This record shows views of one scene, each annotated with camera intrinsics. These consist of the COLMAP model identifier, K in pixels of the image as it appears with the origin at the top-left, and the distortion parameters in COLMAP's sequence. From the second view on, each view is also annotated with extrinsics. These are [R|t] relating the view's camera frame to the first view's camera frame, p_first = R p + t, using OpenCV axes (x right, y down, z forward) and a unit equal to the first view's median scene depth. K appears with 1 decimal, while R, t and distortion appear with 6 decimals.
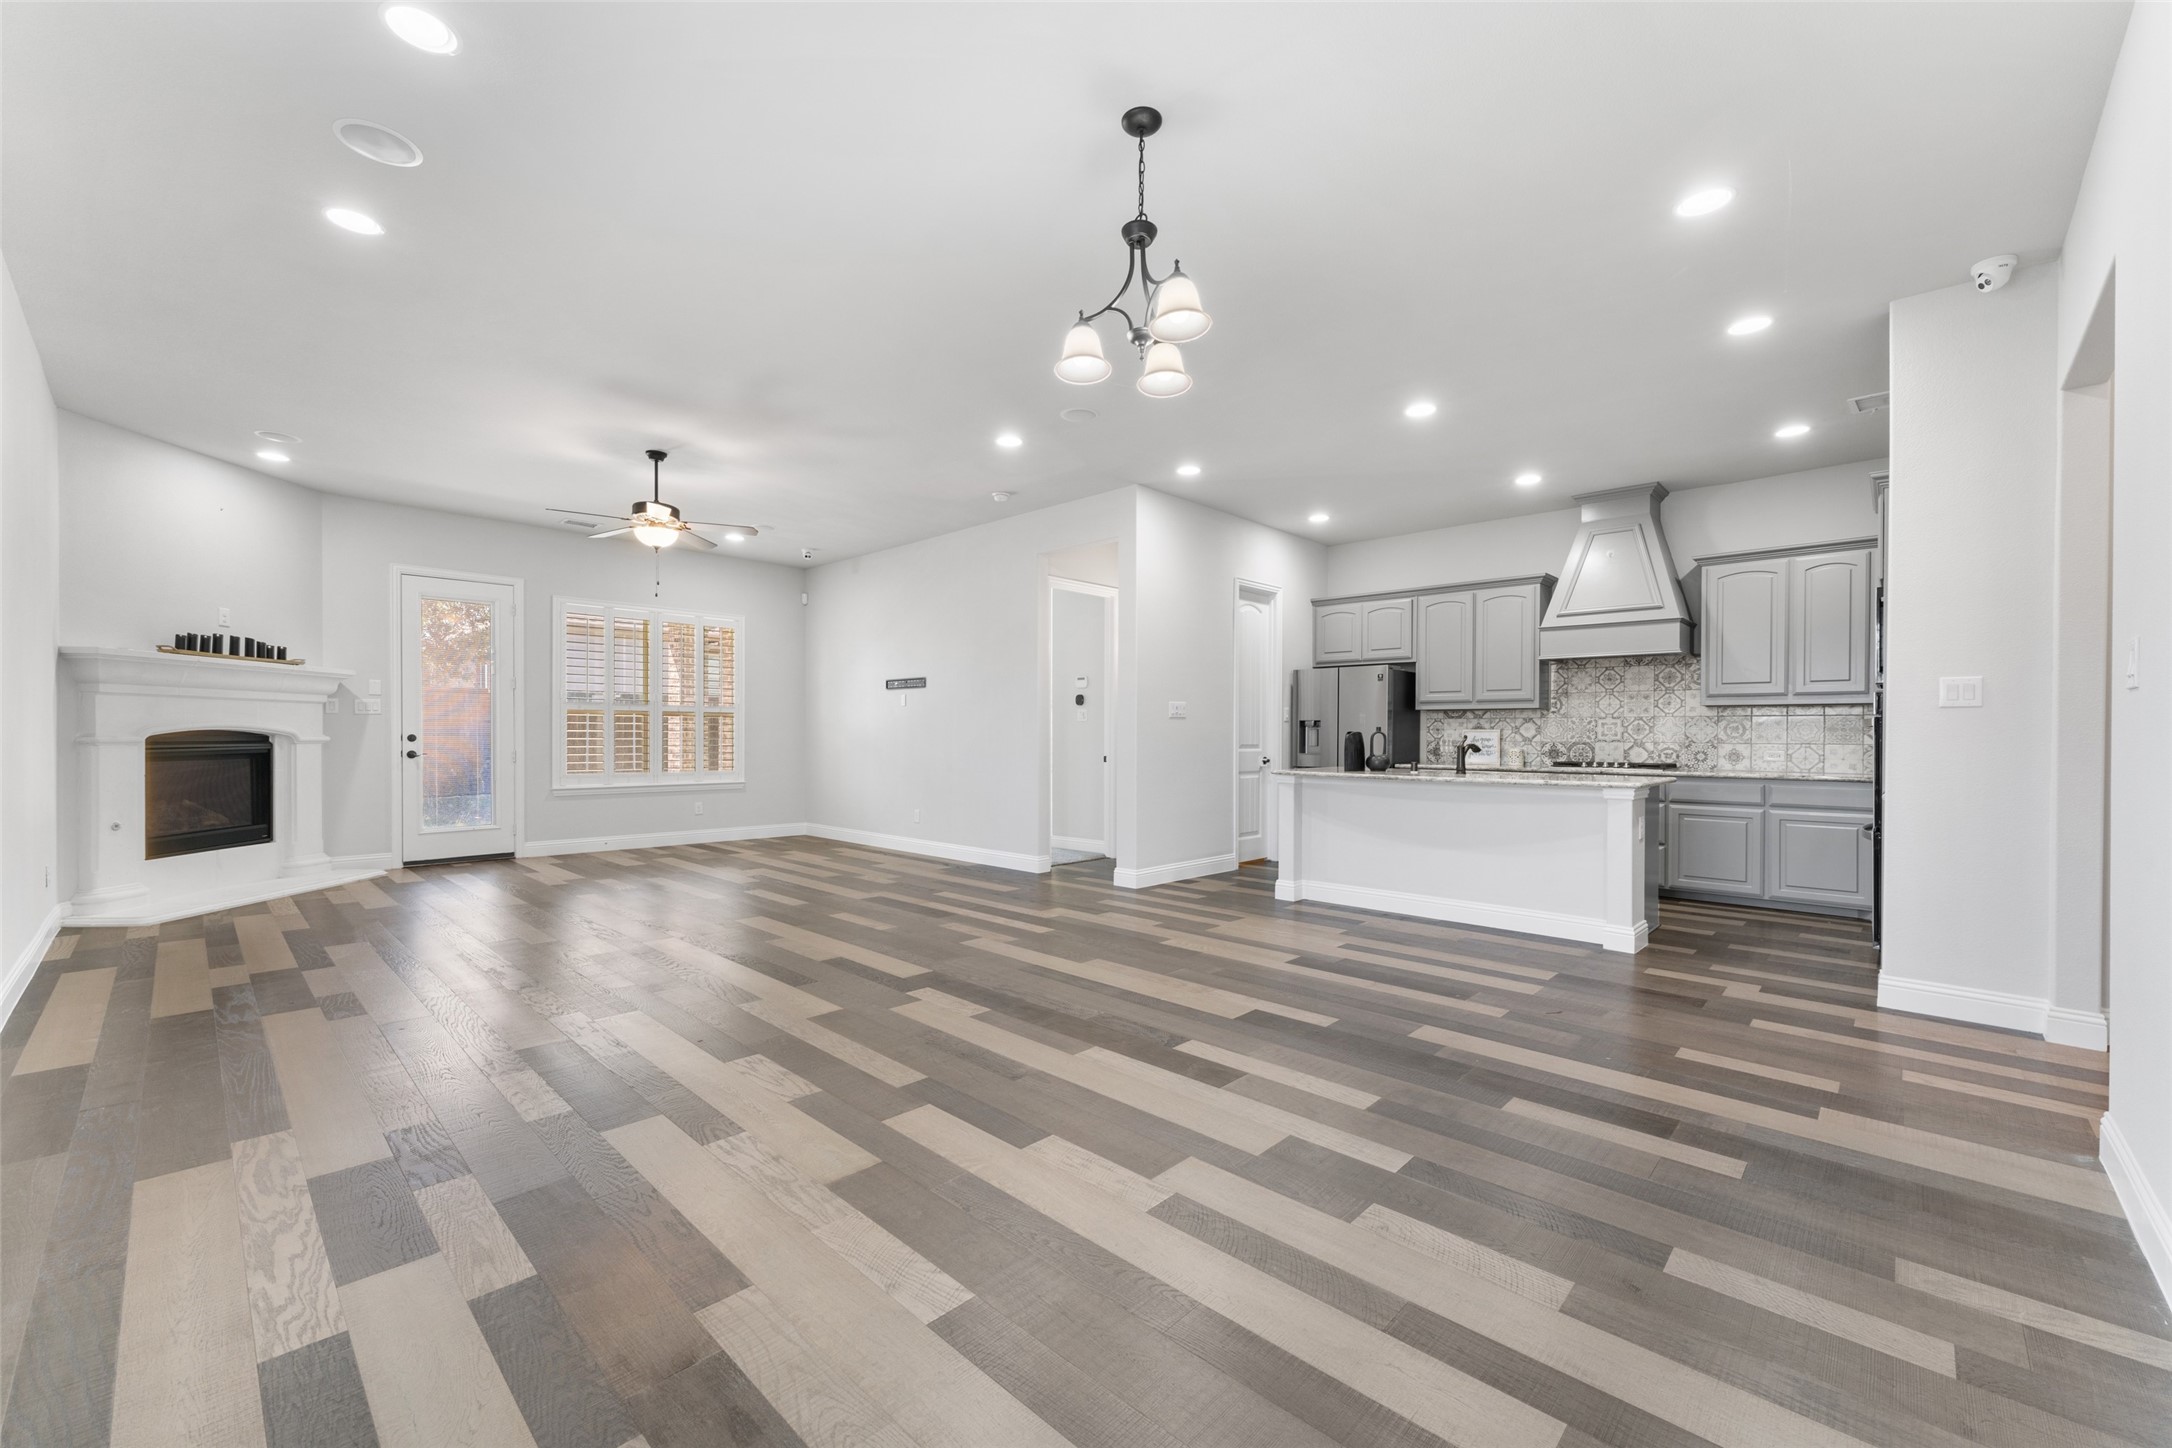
lens RADIAL K [[866.7, 0, 1080.4], [0, 866.7, 737.6], [0, 0, 1]] dist [-0.000353, -0.000111]
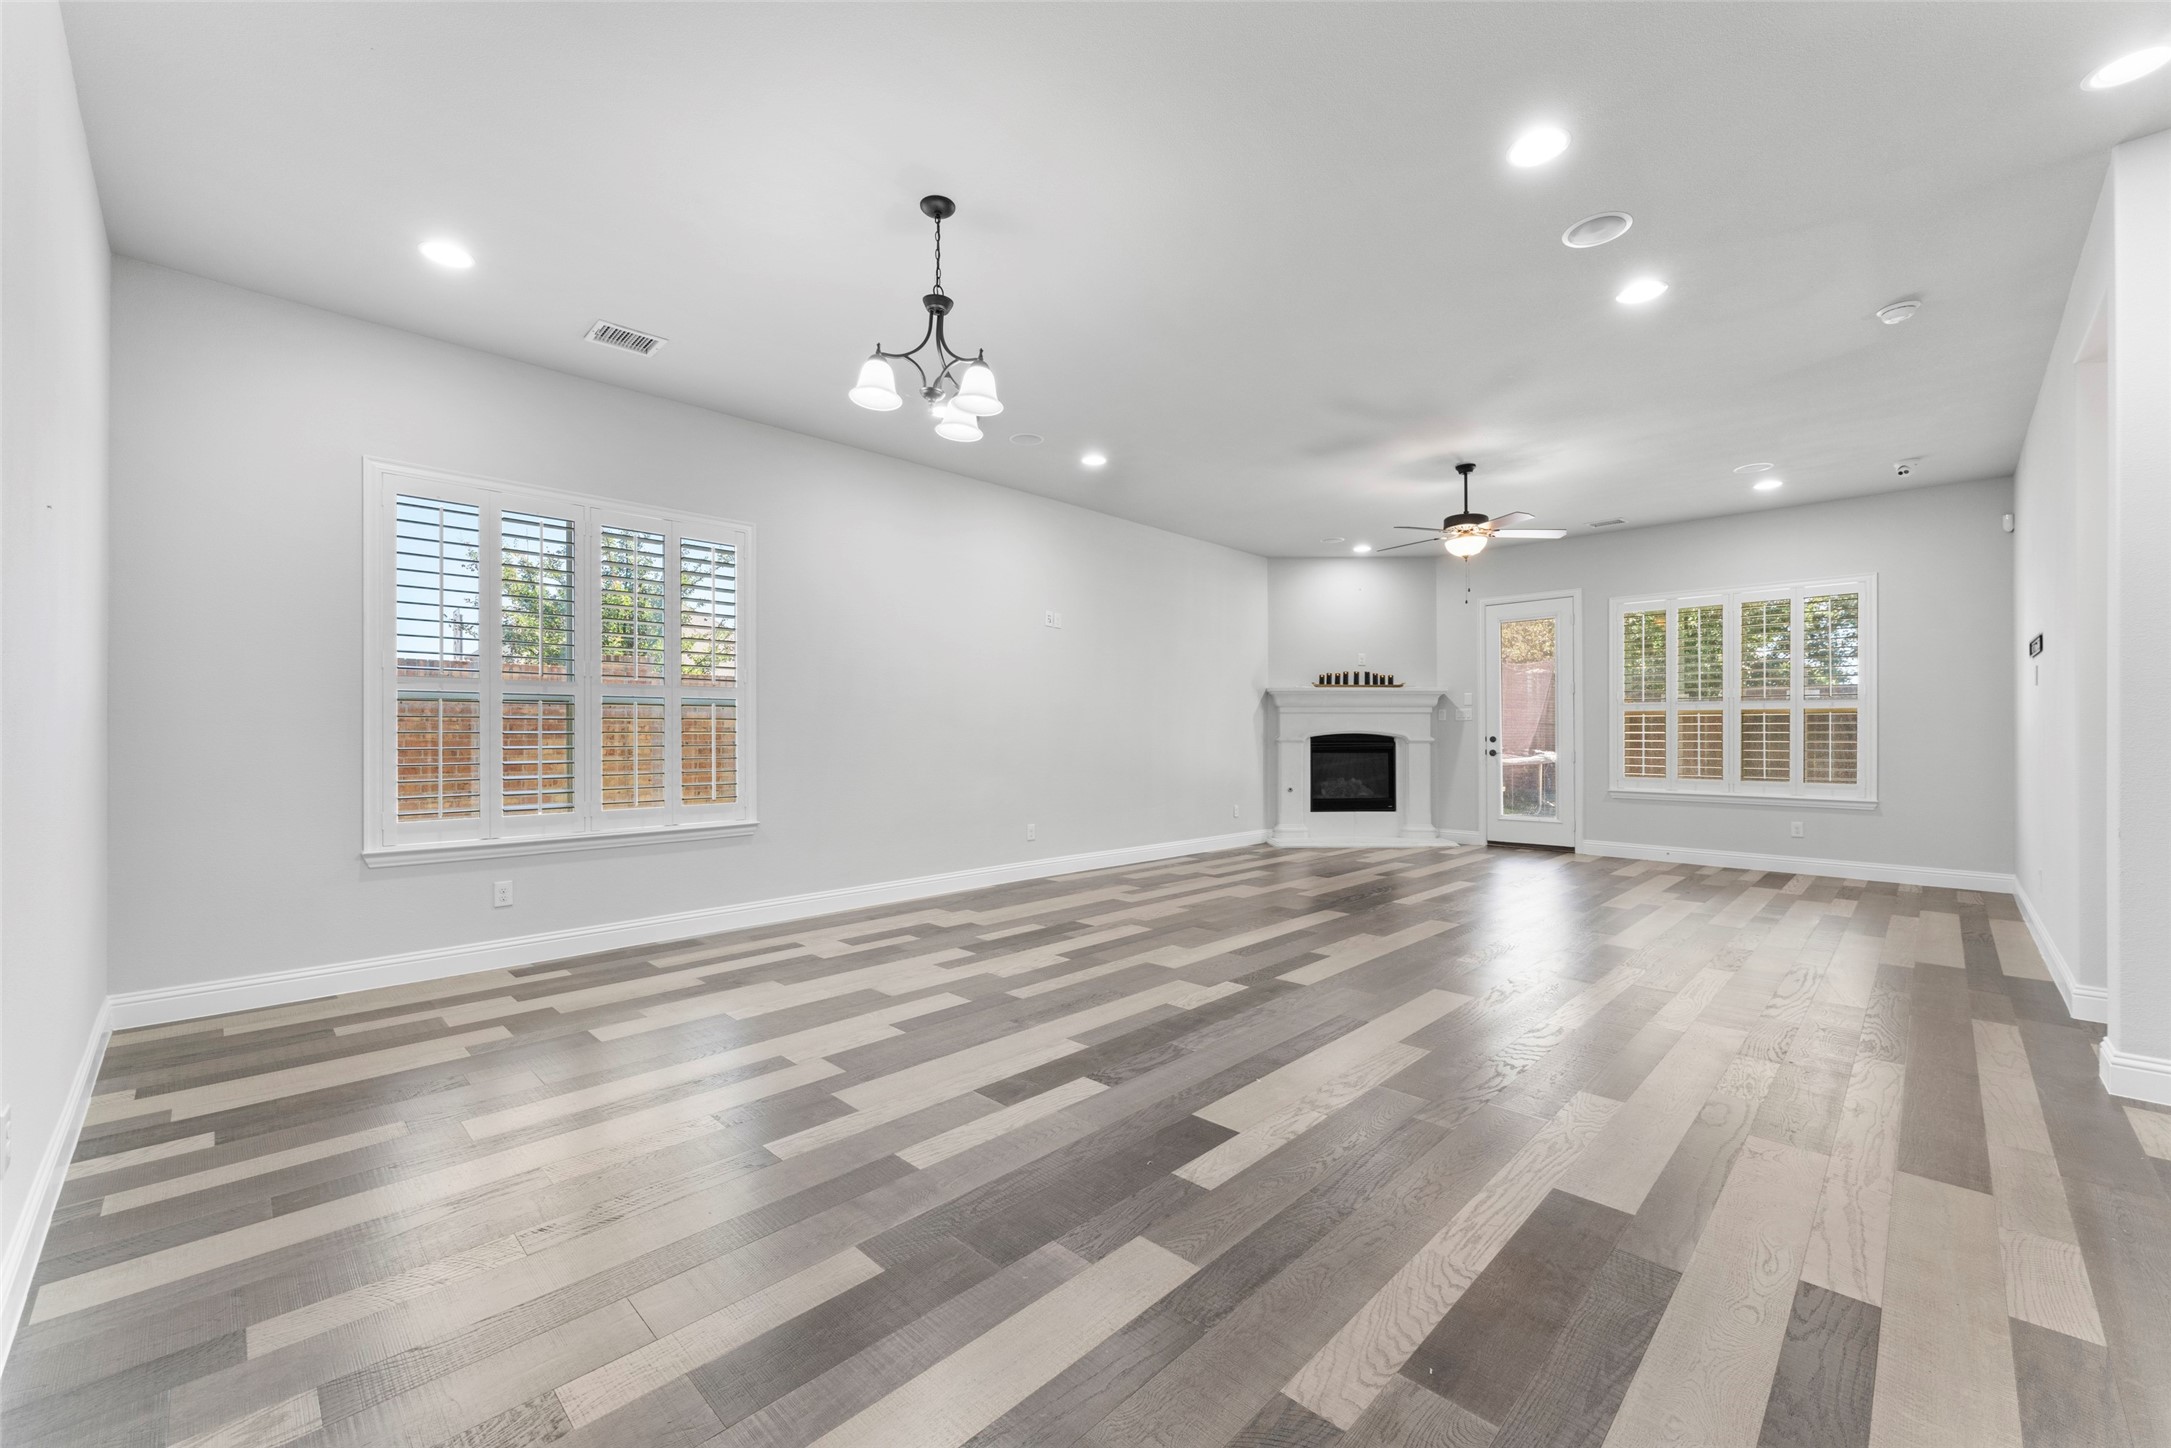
lens RADIAL K [[860.2, 0, 1075.4], [0, 860.2, 732.8], [0, 0, 1]] dist [-0.001464, -0.000147]
pose [[-0.022697, -0.006375, -0.999722, 0.510744], [-0.002829, 0.999976, -0.006312, 0.000813], [0.999738, 0.002685, -0.022714, 0.509296]]
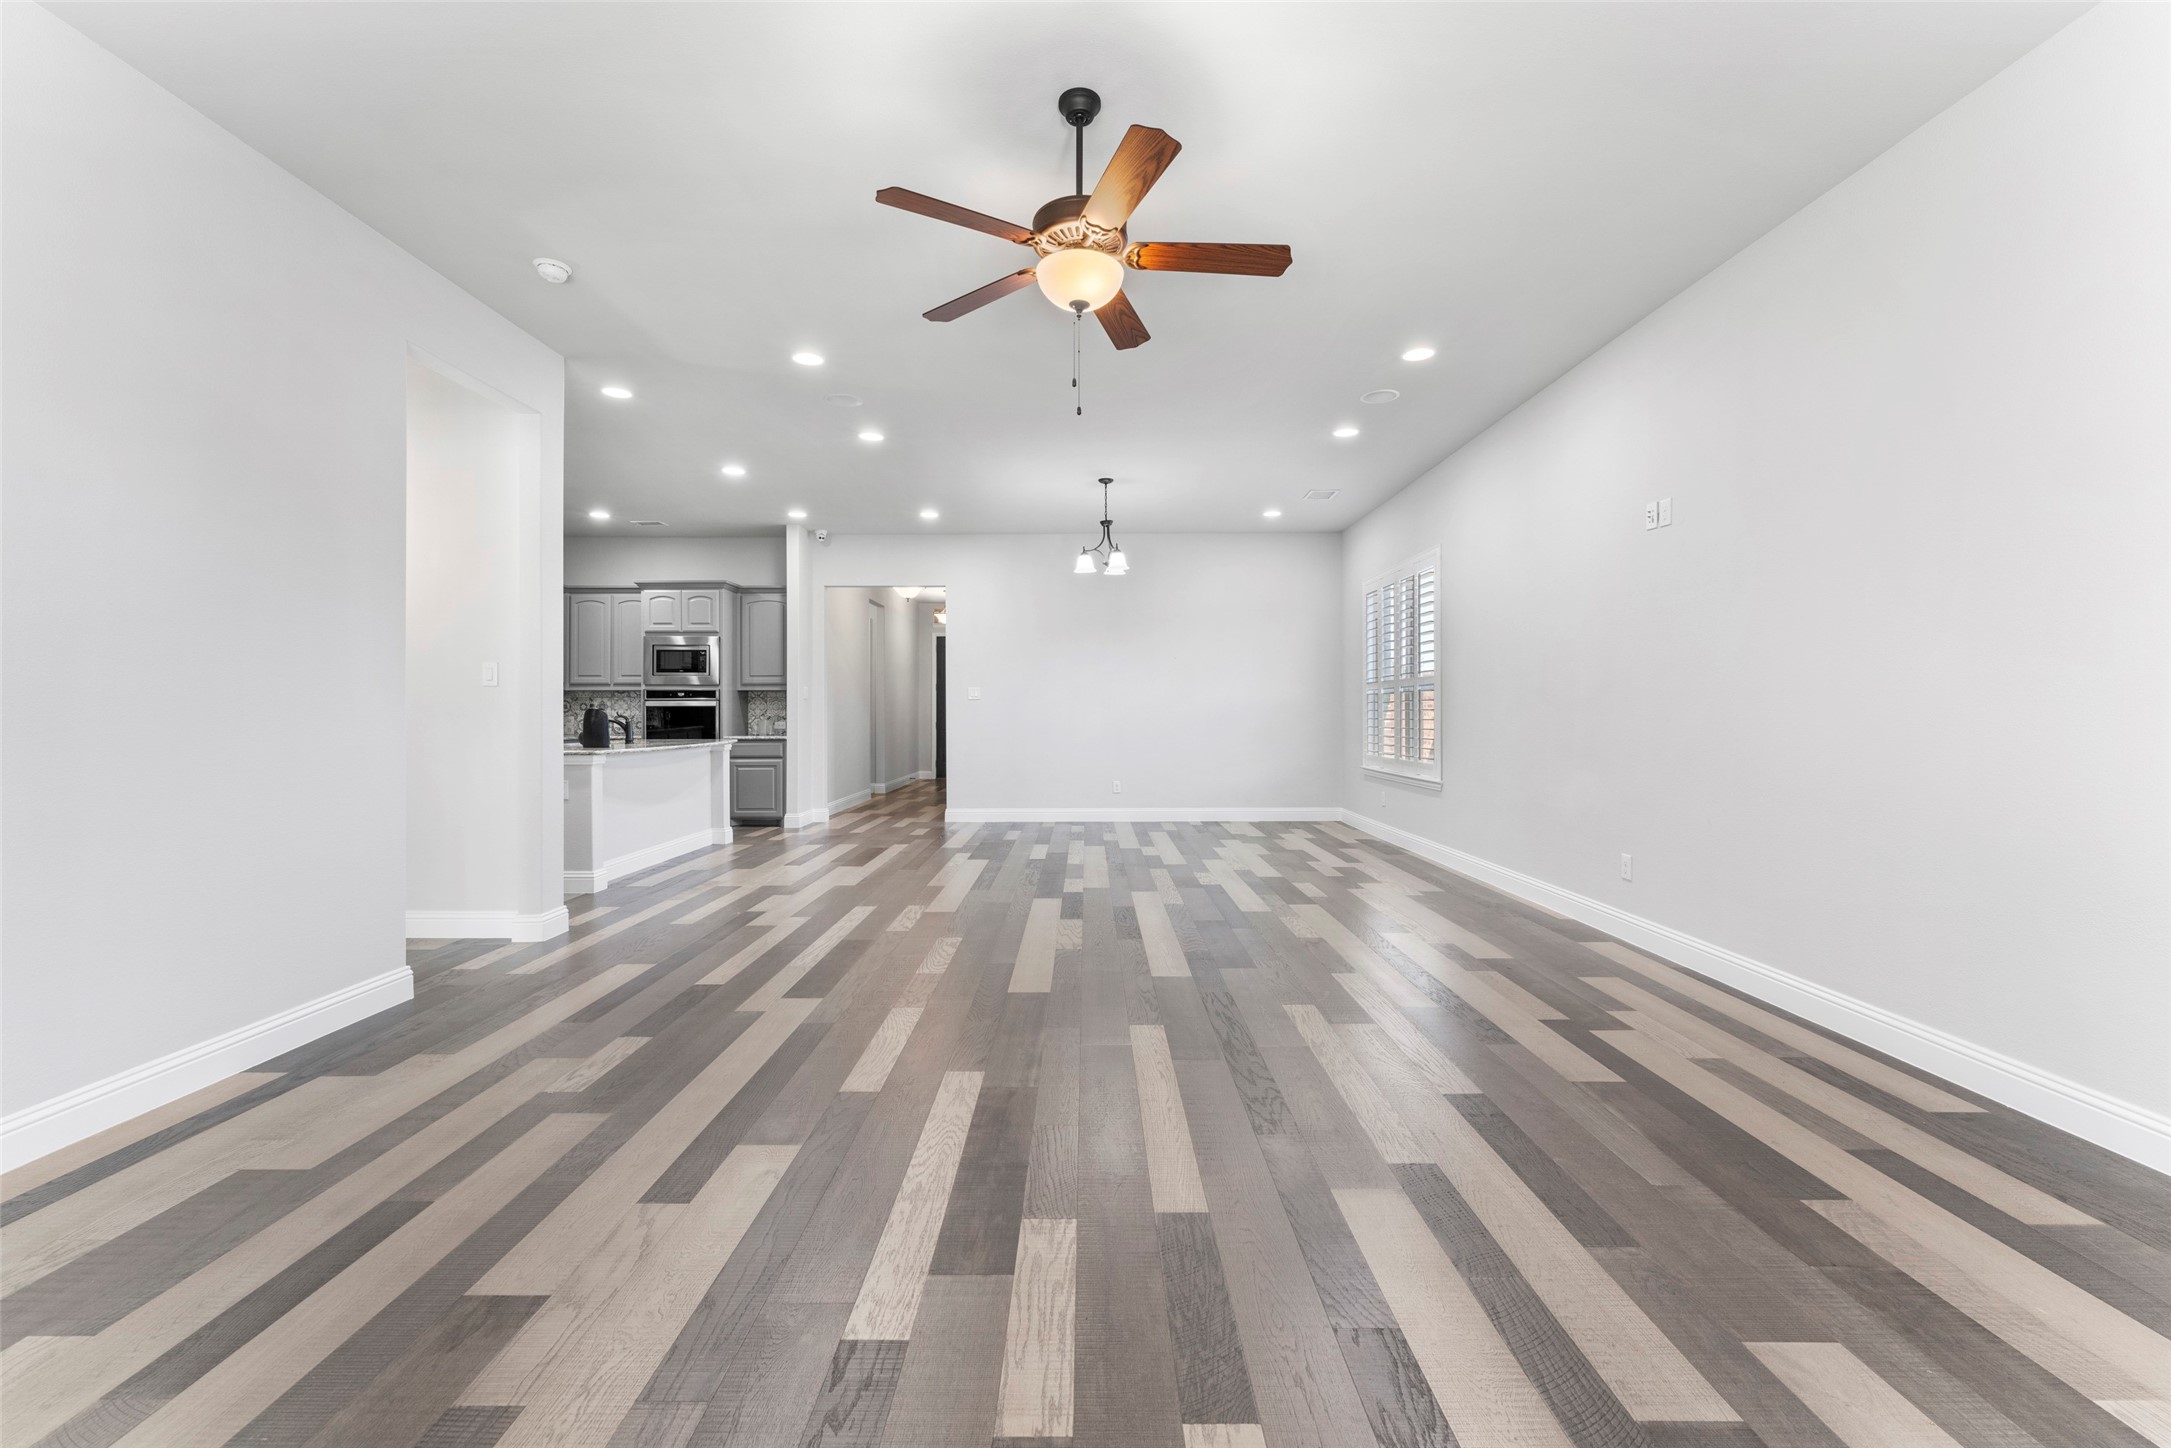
lens RADIAL K [[863.6, 0, 1082.6], [0, 863.6, 721.6], [0, 0, 1]] dist [0.000586, 0.000193]
pose [[-0.689730, -0.013740, 0.723937, -0.751235], [-0.001645, 0.999847, 0.017409, -0.008948], [-0.724065, 0.010817, -0.689647, 1.204633]]
